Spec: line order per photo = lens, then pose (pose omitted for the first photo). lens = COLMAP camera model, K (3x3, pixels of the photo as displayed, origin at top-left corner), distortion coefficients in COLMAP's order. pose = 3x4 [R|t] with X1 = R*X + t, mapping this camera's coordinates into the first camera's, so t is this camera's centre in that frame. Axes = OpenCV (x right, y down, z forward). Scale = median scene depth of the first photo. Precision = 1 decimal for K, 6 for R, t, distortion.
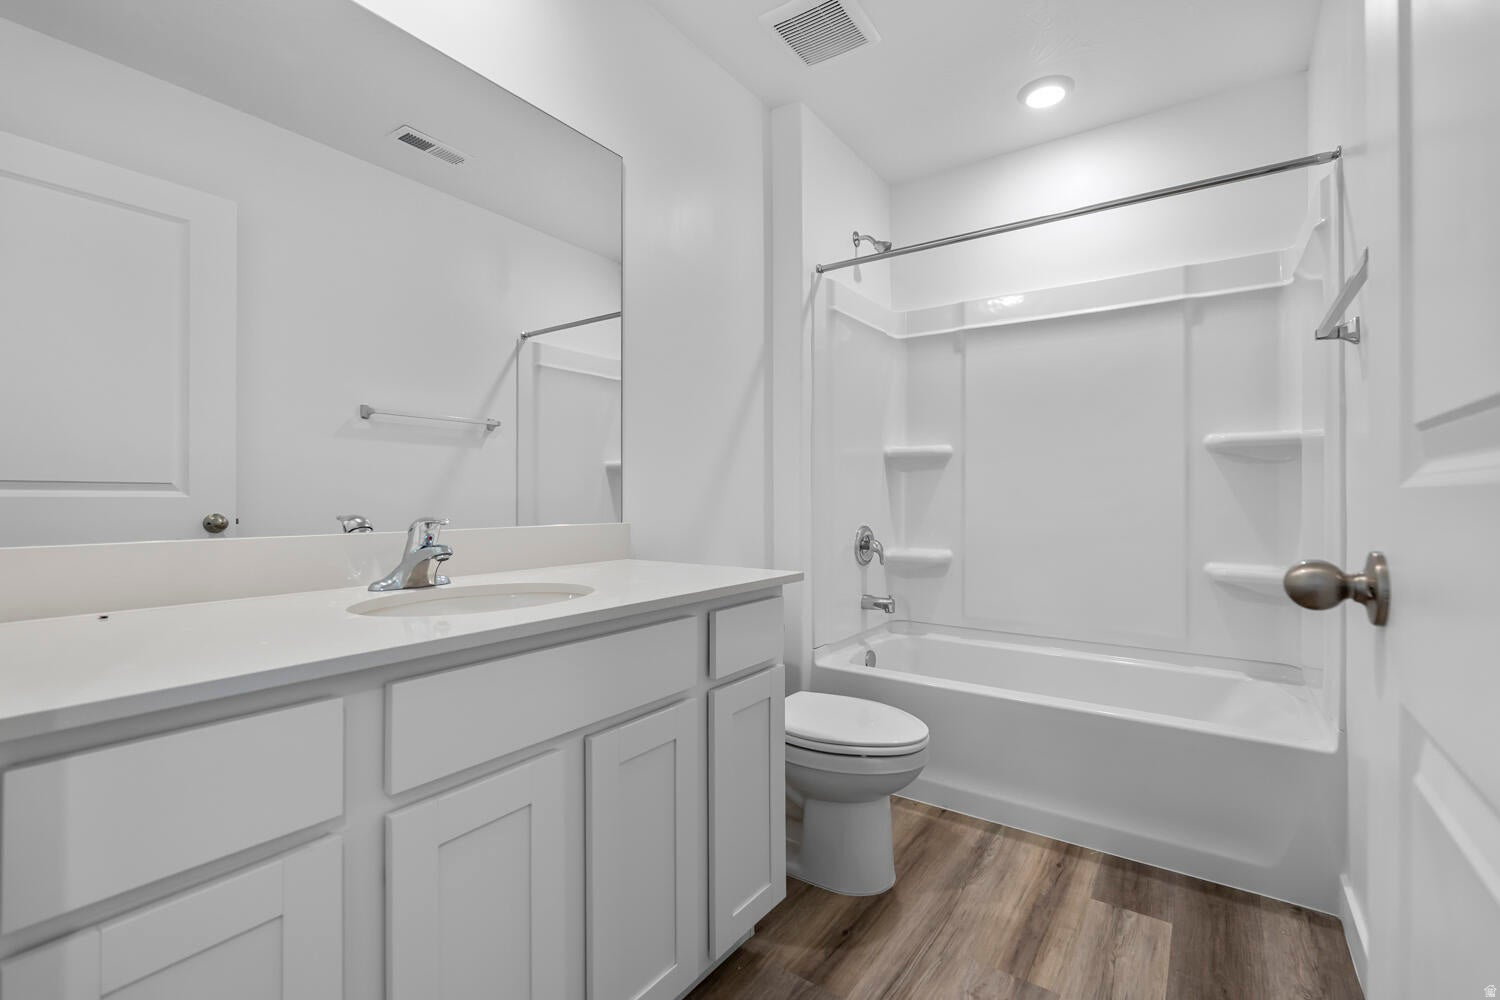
lens RADIAL K [[660.7, 0, 752.0], [0, 660.7, 494.0], [0, 0, 1]] dist [-0.003006, -0.000254]
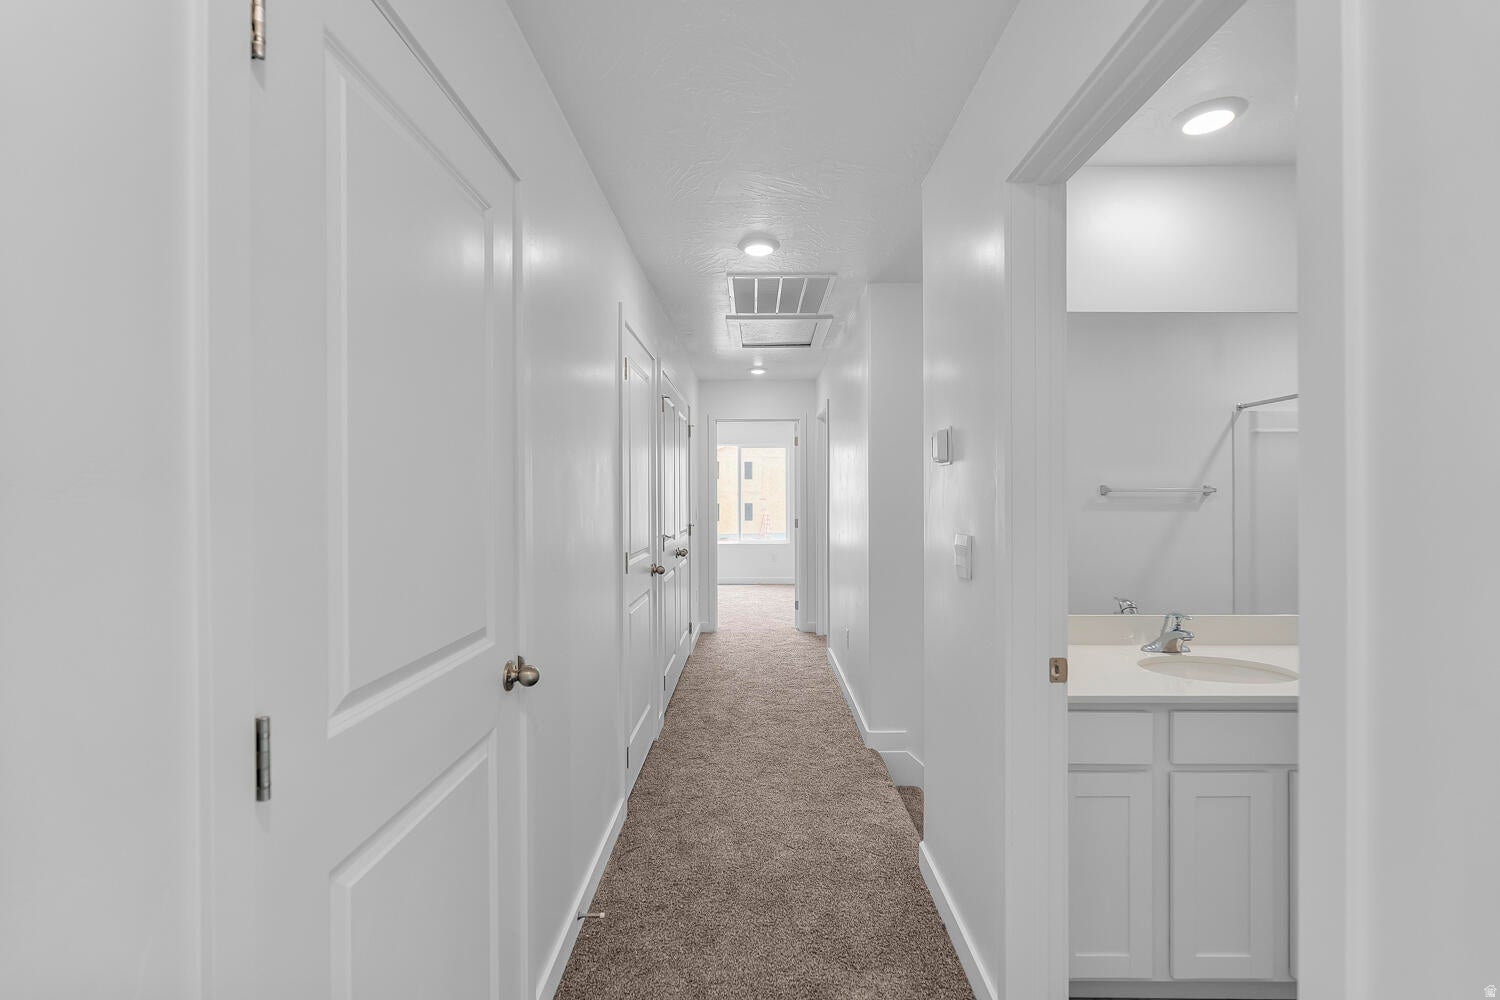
lens RADIAL K [[660.7, 0, 752.0], [0, 660.7, 494.0], [0, 0, 1]] dist [-0.003006, -0.000254]
pose [[0.566898, -0.007641, -0.823752, 0.285440], [0.007354, 0.999964, -0.004214, -0.267980], [0.823755, -0.003669, 0.566934, -0.850236]]
